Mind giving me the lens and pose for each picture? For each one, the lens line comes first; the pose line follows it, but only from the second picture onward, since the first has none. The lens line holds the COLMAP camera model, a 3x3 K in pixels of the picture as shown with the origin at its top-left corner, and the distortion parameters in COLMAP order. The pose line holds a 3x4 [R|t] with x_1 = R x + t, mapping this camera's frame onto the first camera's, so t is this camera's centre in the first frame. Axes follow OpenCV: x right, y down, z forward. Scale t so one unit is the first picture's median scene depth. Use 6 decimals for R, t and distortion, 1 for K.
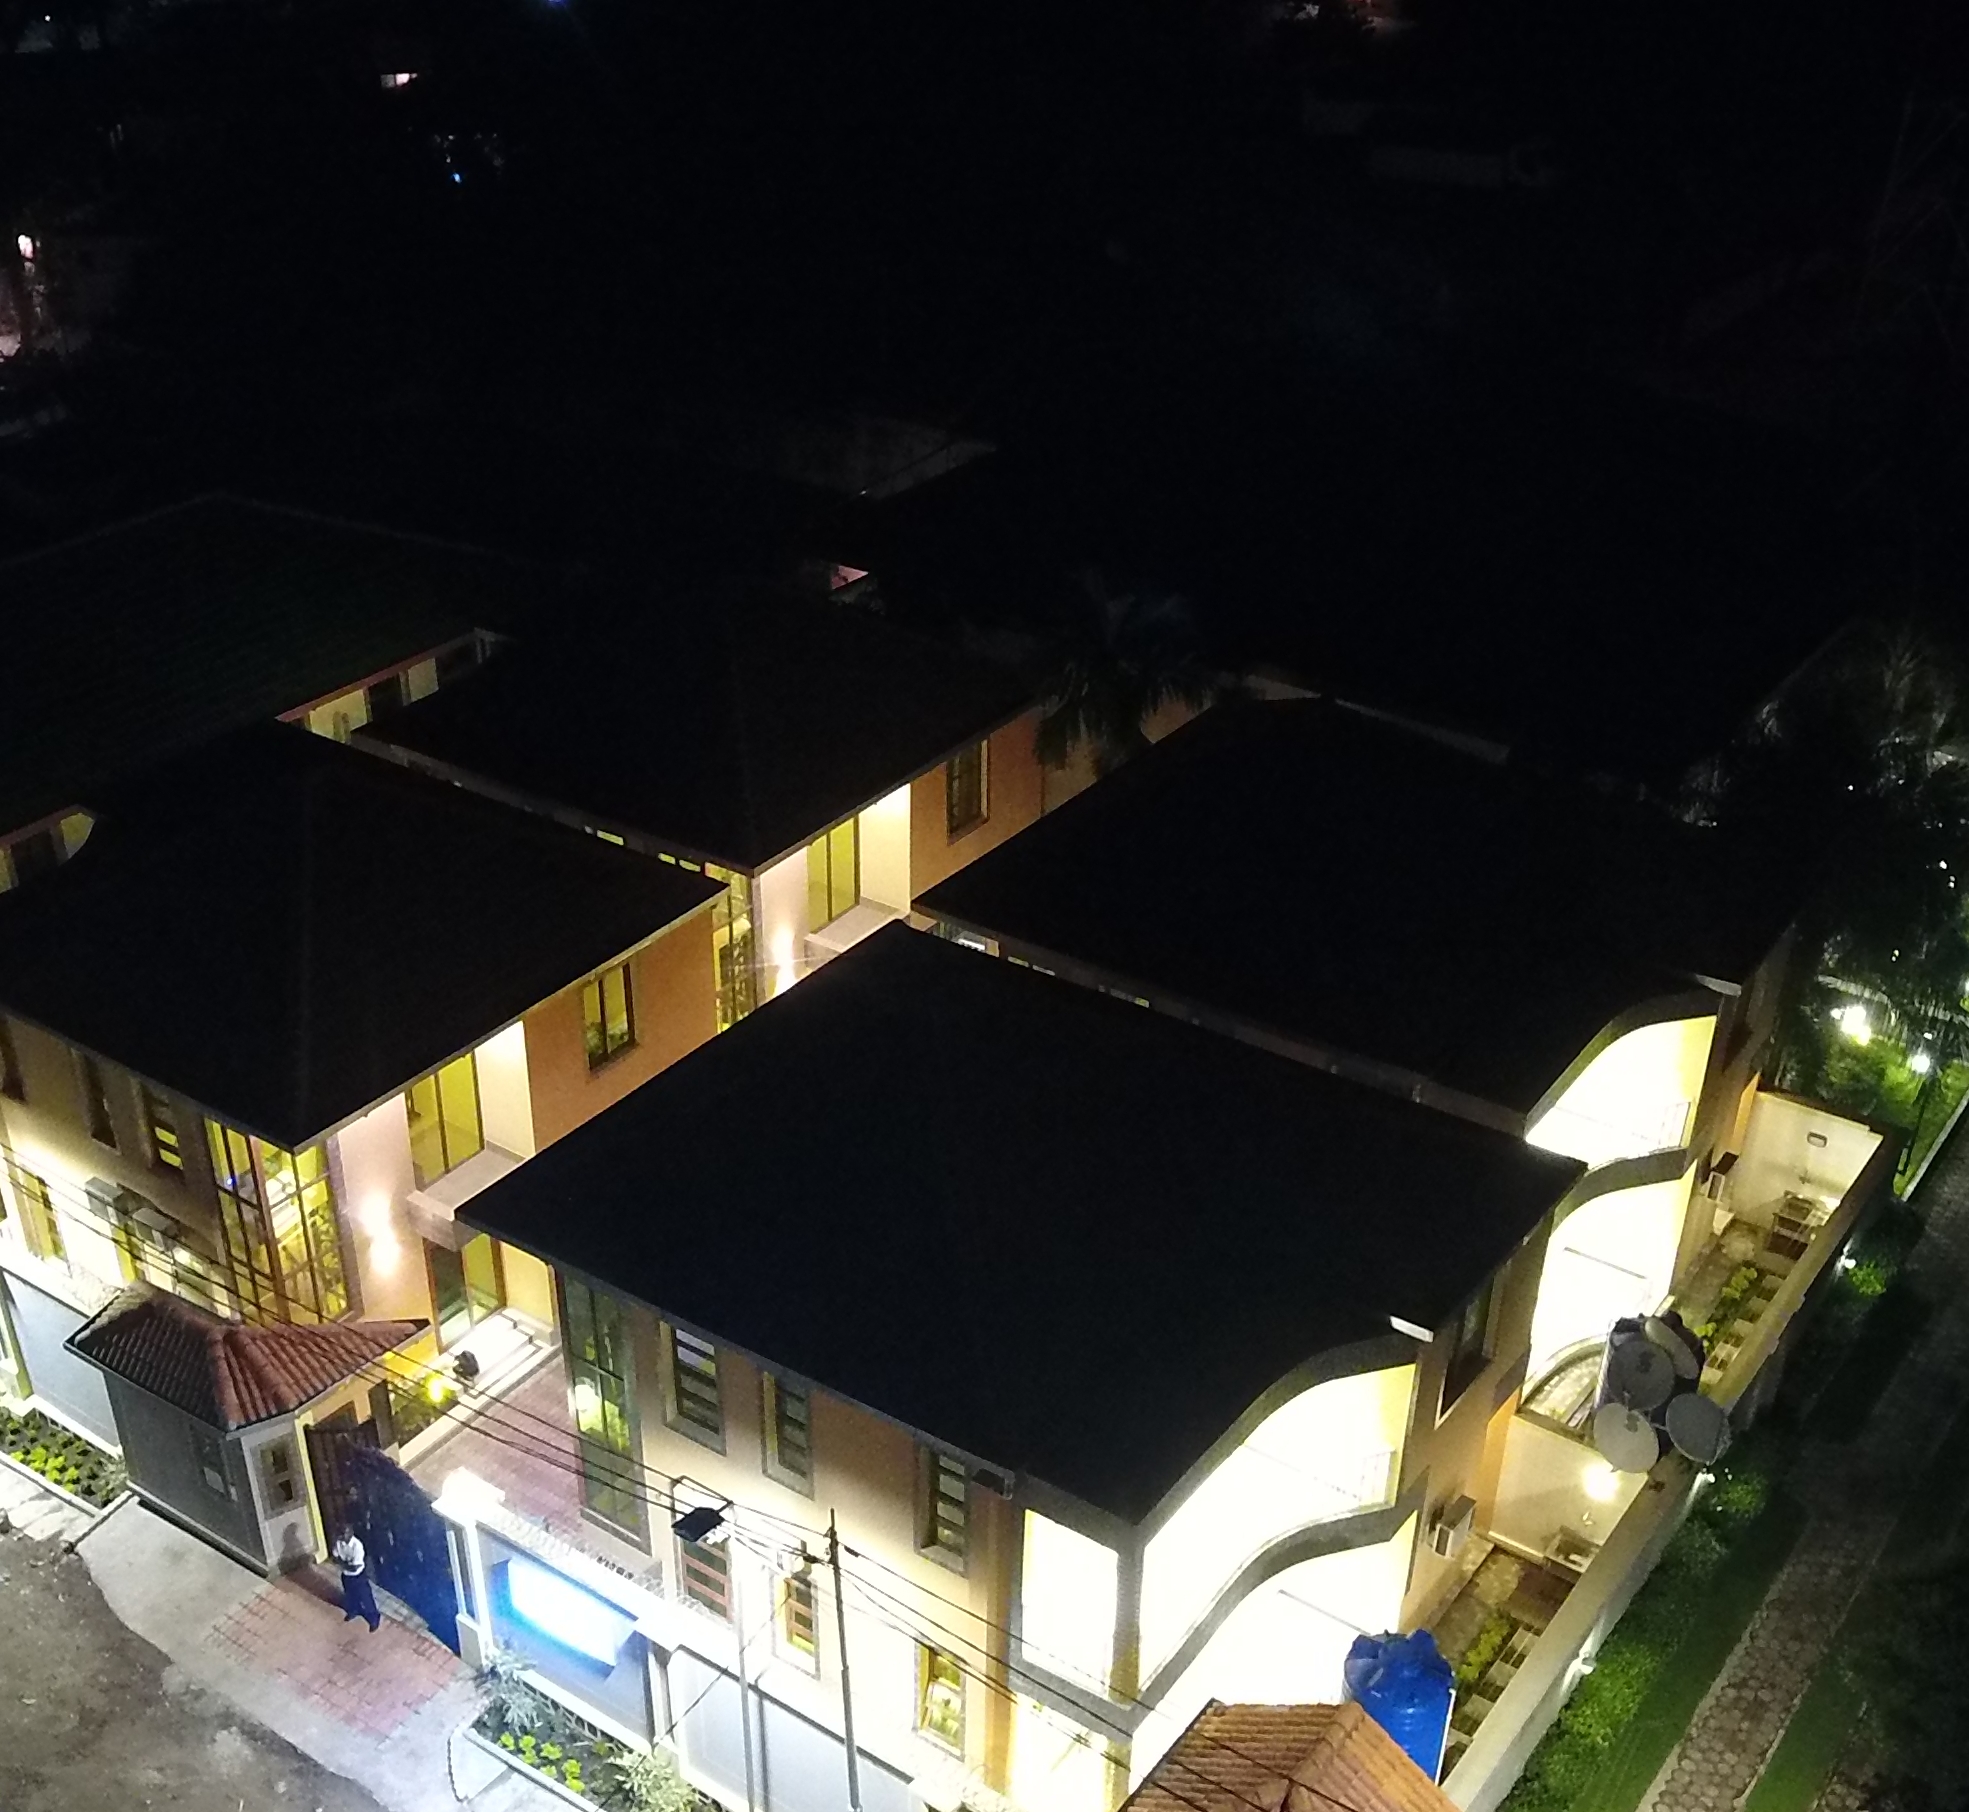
lens RADIAL K [[2377.6, 0, 877.7], [0, 2377.6, 1084.1], [0, 0, 1]] dist [-0.029035, 0.064895]
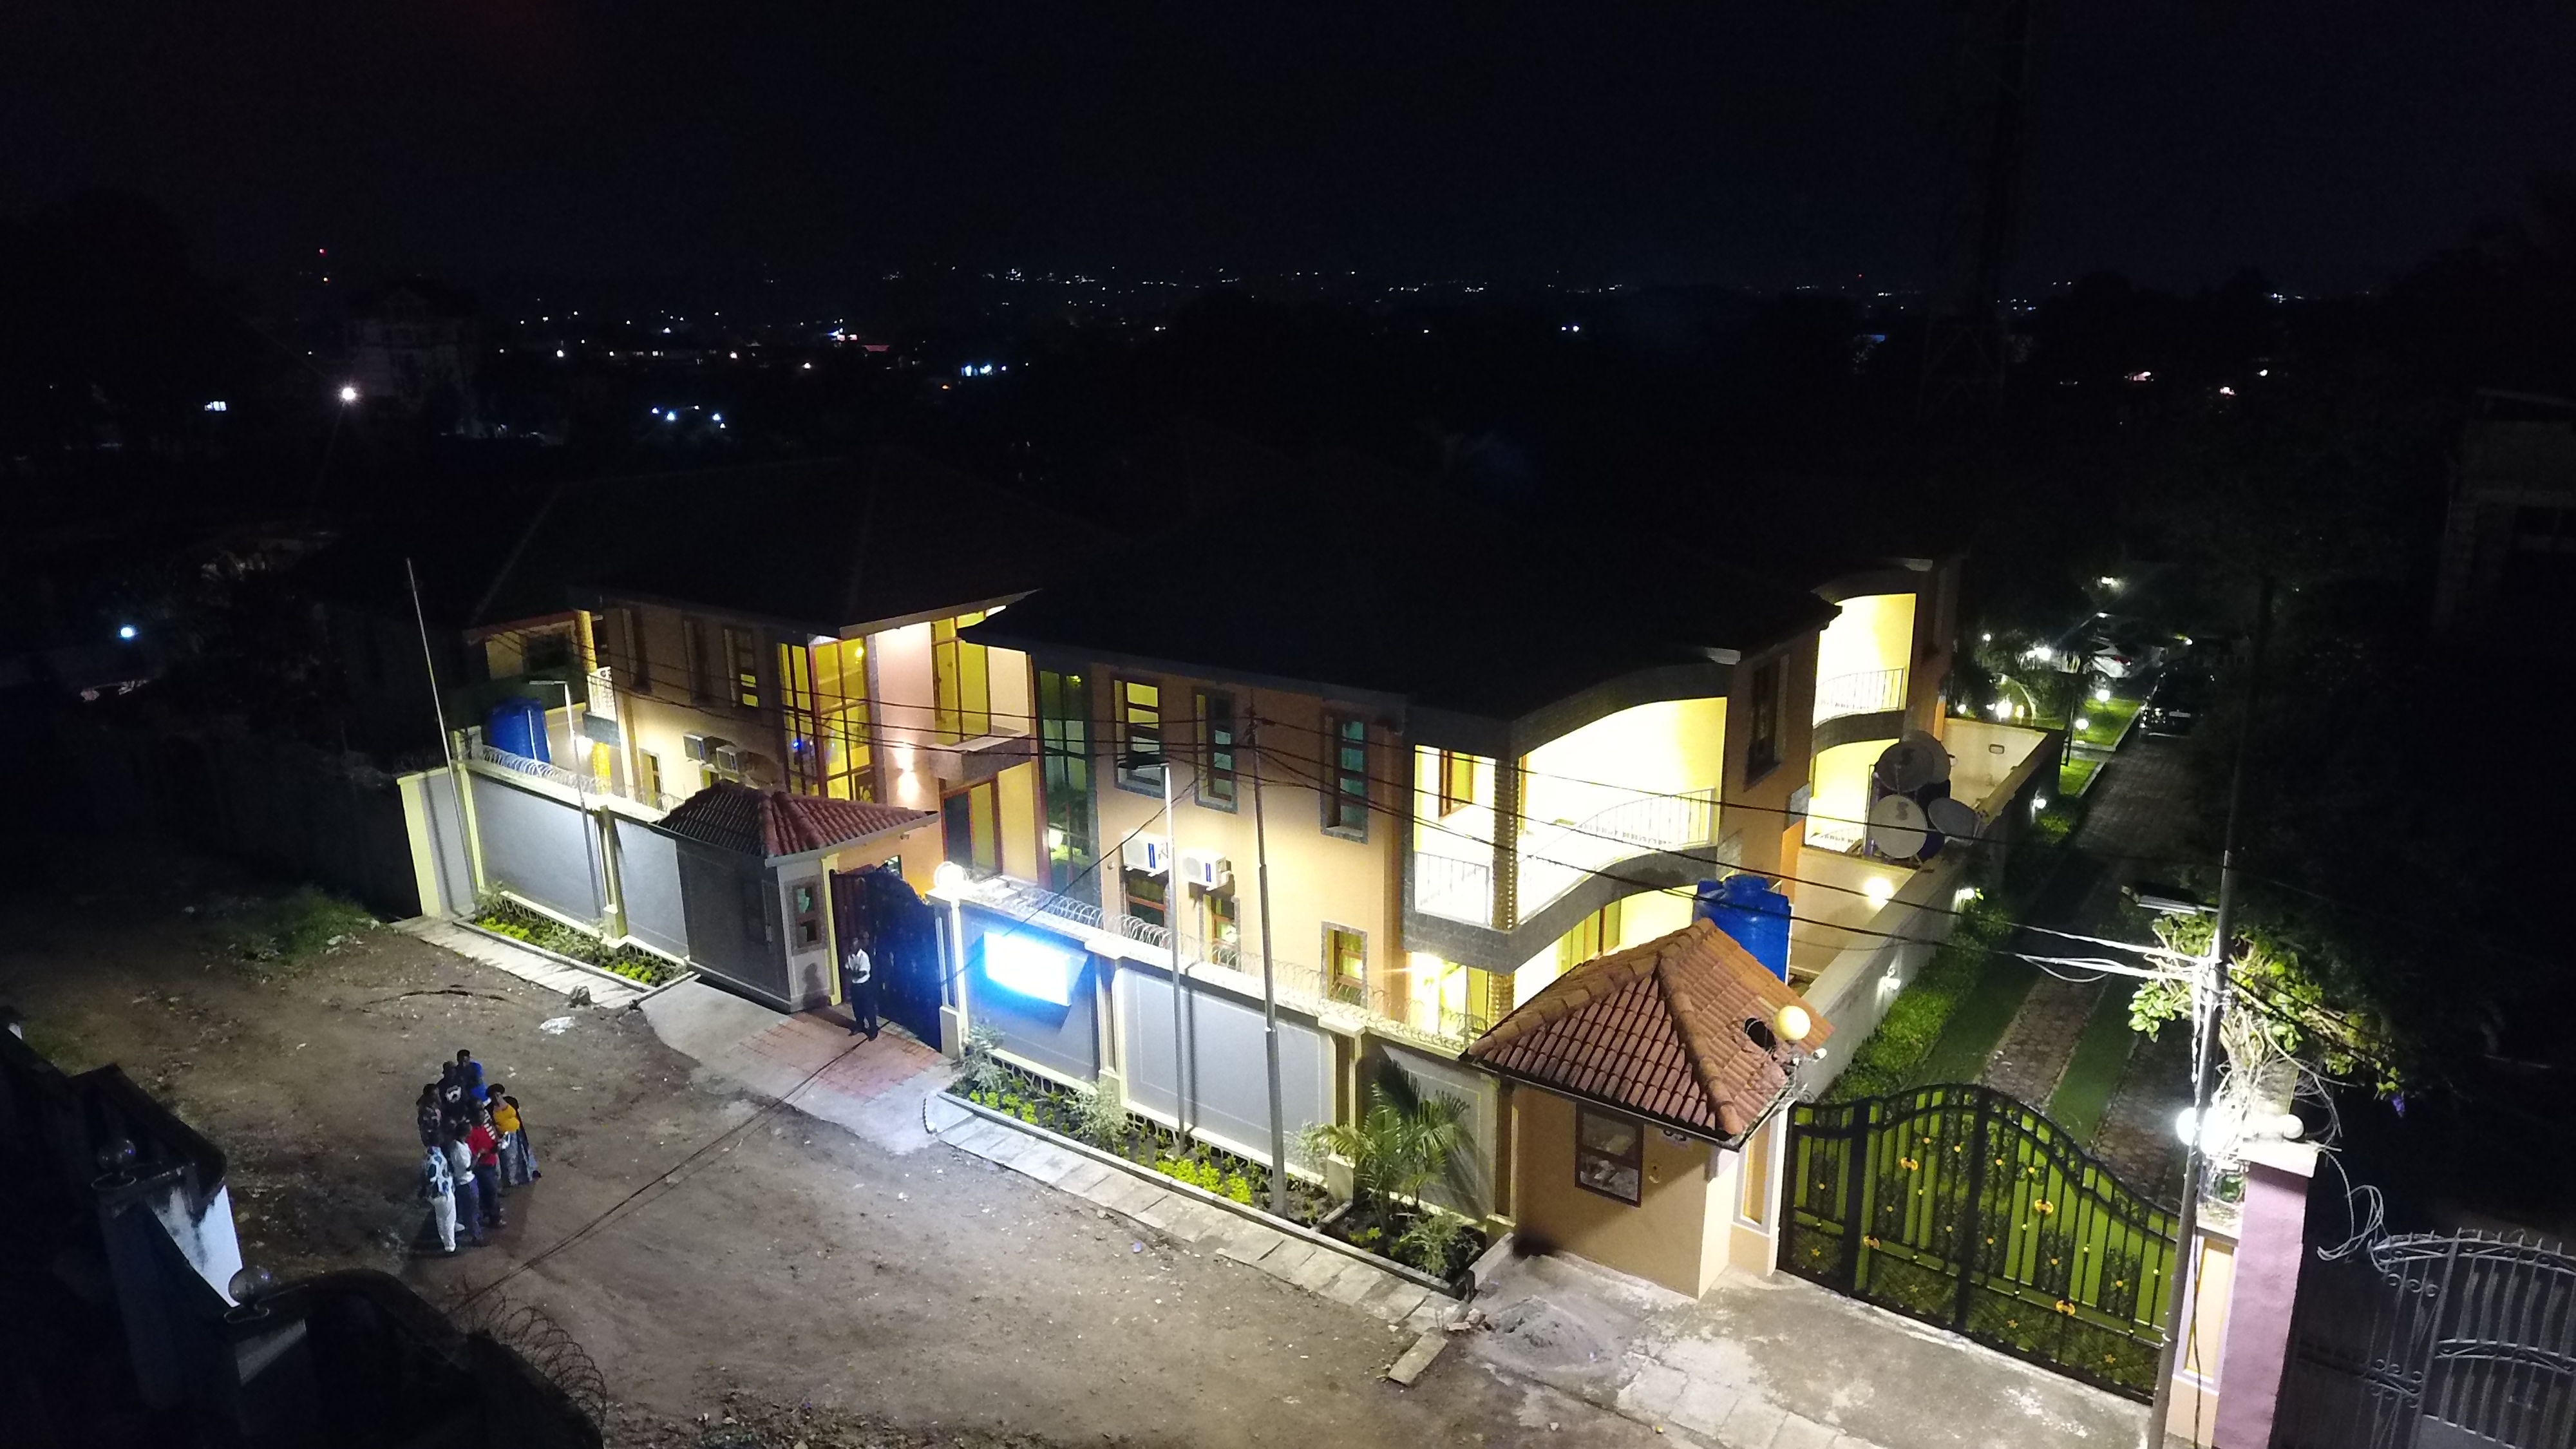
lens RADIAL K [[1517.8, 0, 1276.6], [0, 1517.8, 710.7], [0, 0, 1]] dist [-0.000736, -0.000962]
pose [[0.999990, -0.000504, -0.004463, -0.003075], [-0.000920, 0.949603, -0.313454, 0.325250], [0.004396, 0.313455, 0.949593, 0.223084]]
